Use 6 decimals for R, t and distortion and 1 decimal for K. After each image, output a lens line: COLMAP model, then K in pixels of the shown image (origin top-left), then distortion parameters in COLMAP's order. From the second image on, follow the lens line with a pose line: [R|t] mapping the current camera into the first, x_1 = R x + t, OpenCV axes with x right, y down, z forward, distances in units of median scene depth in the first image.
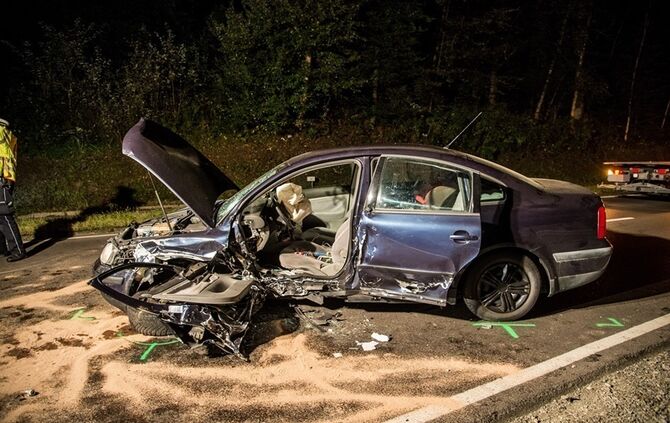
lens RADIAL K [[459.9, 0, 333.8], [0, 459.9, 228.4], [0, 0, 1]] dist [-0.136618, 0.059039]
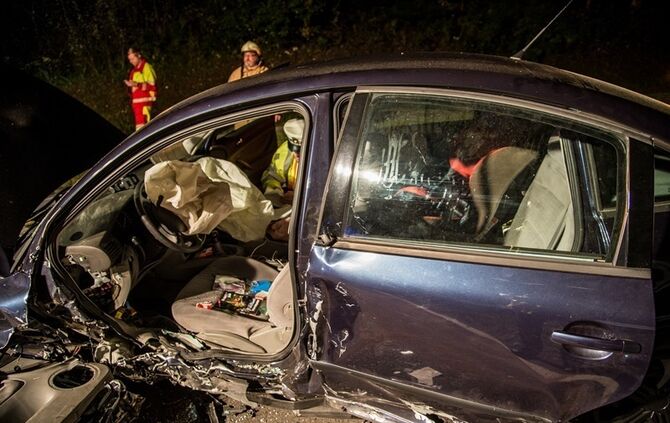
lens RADIAL K [[459.9, 0, 333.8], [0, 459.9, 228.4], [0, 0, 1]] dist [-0.136618, 0.059039]
pose [[0.996832, -0.036002, -0.070920, 0.097575], [0.048477, 0.981931, 0.182923, -0.106806], [0.063053, -0.185782, 0.980566, 0.558739]]
